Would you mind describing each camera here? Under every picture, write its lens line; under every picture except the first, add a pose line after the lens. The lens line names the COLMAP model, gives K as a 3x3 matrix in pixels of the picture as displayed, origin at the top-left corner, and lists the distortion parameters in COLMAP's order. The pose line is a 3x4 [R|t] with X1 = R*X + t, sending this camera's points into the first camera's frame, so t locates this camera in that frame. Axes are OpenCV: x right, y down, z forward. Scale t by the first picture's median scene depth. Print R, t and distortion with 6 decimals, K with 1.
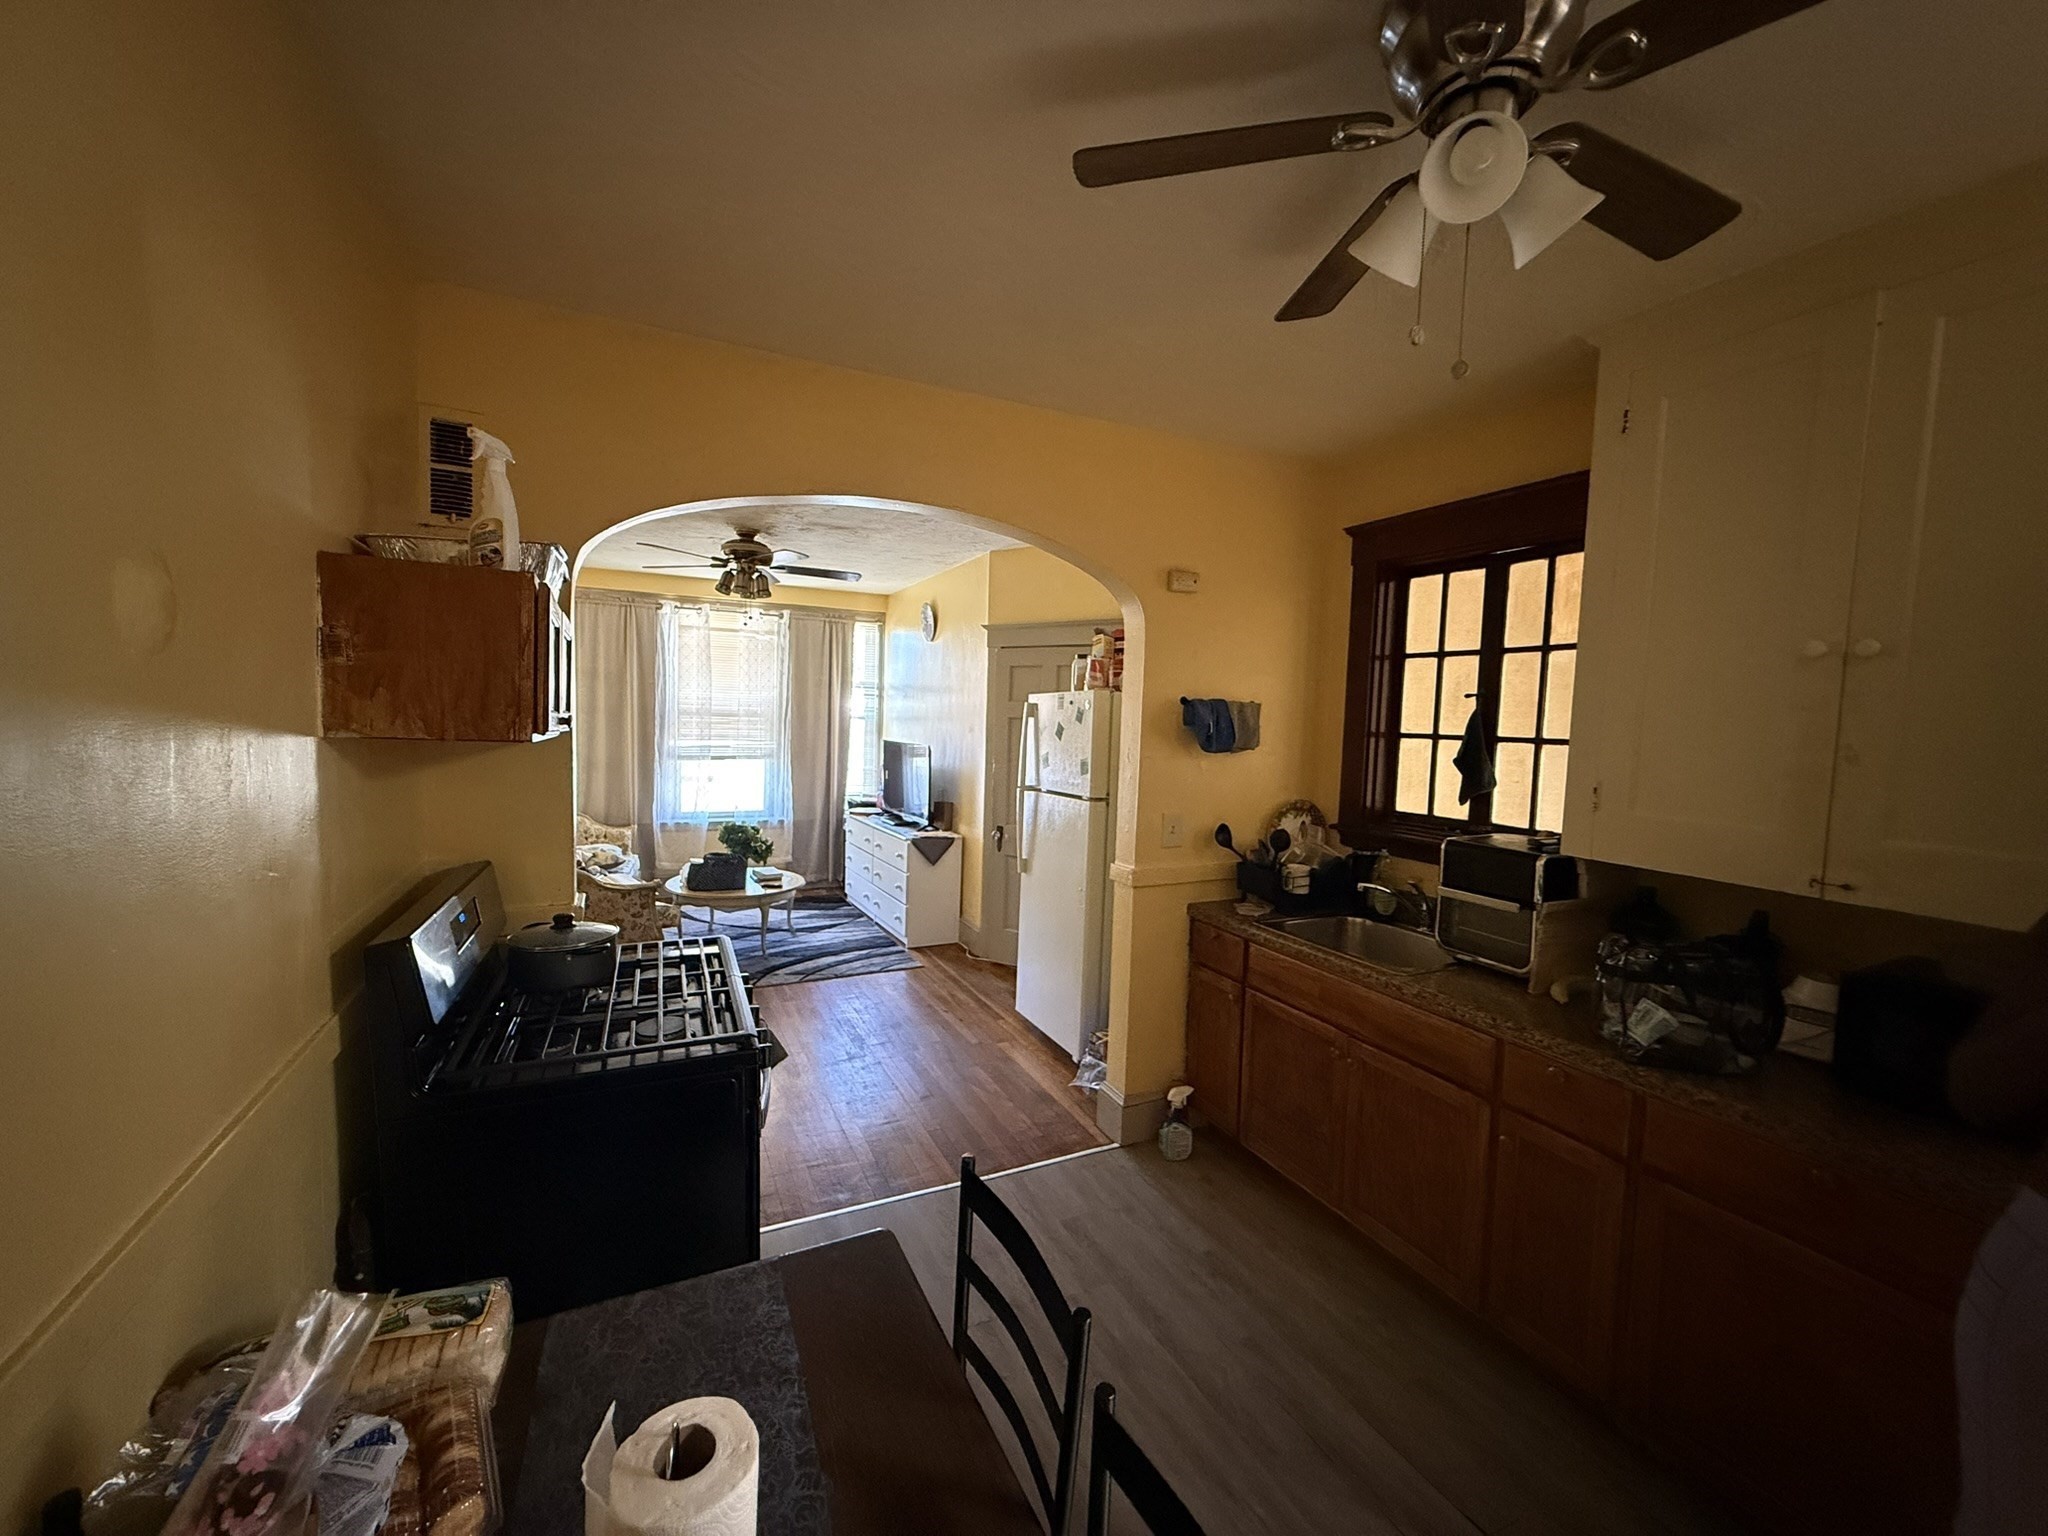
lens RADIAL K [[820.9, 0, 1023.6], [0, 820.9, 766.2], [0, 0, 1]] dist [-0.000575, -0.000345]
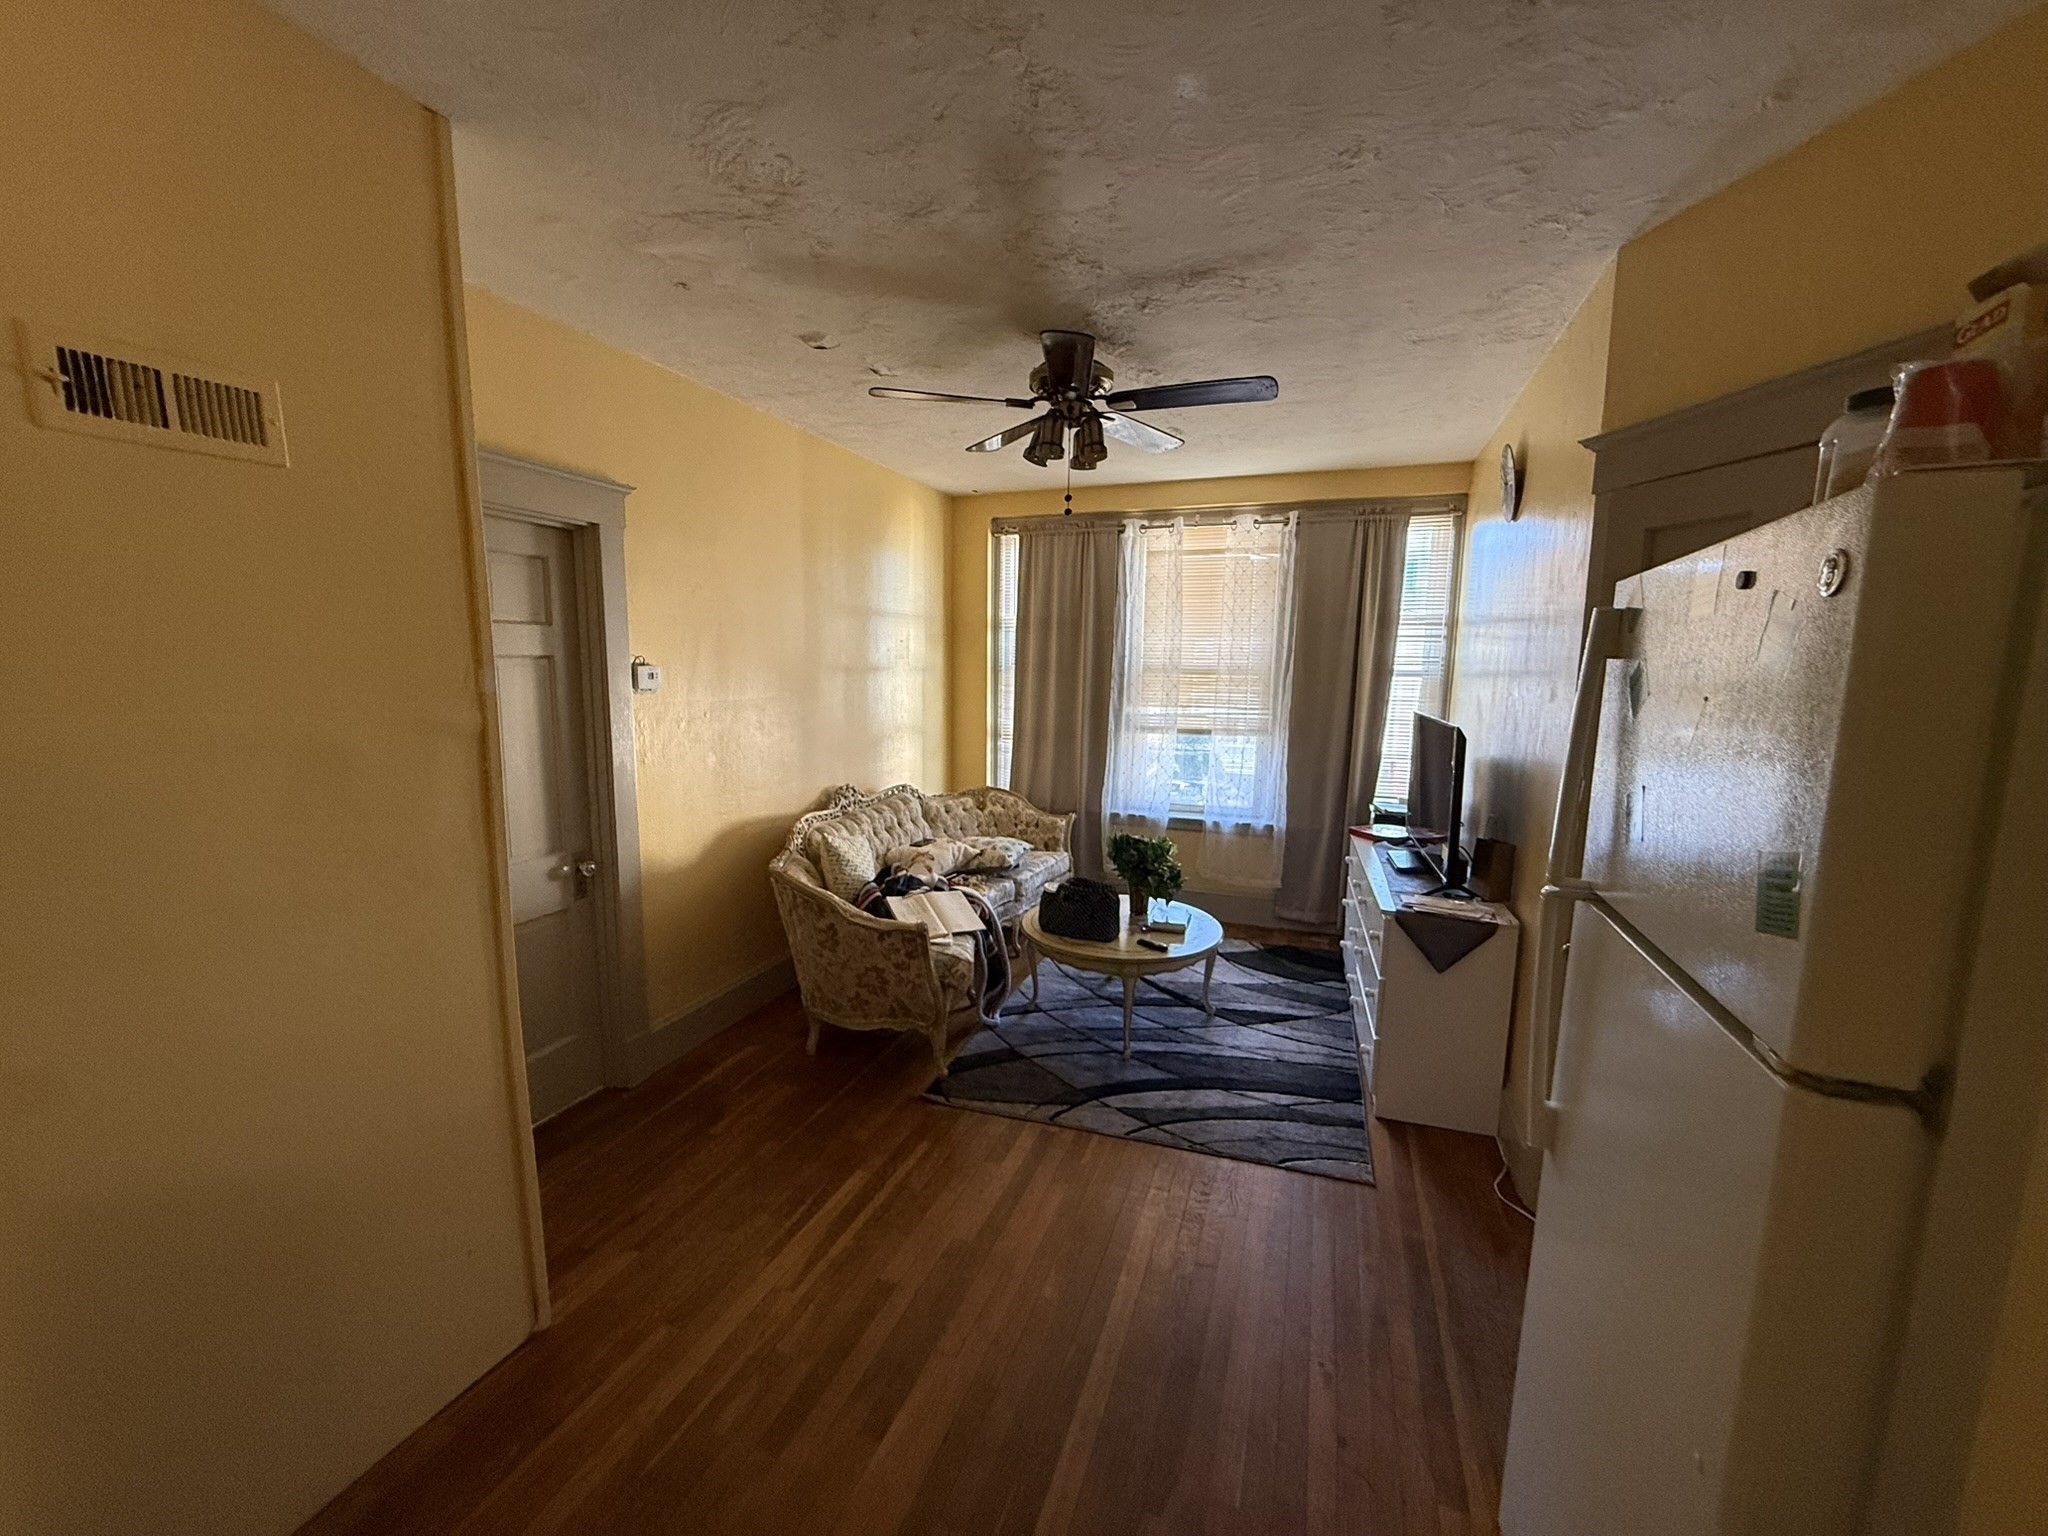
lens RADIAL K [[820.9, 0, 1022.2], [0, 820.9, 770.6], [0, 0, 1]] dist [-0.000575, -0.000345]
pose [[0.698714, 0.071798, -0.711789, 0.052783], [-0.035860, 0.997215, 0.065388, -0.020963], [0.714502, -0.020163, 0.699343, 0.455038]]
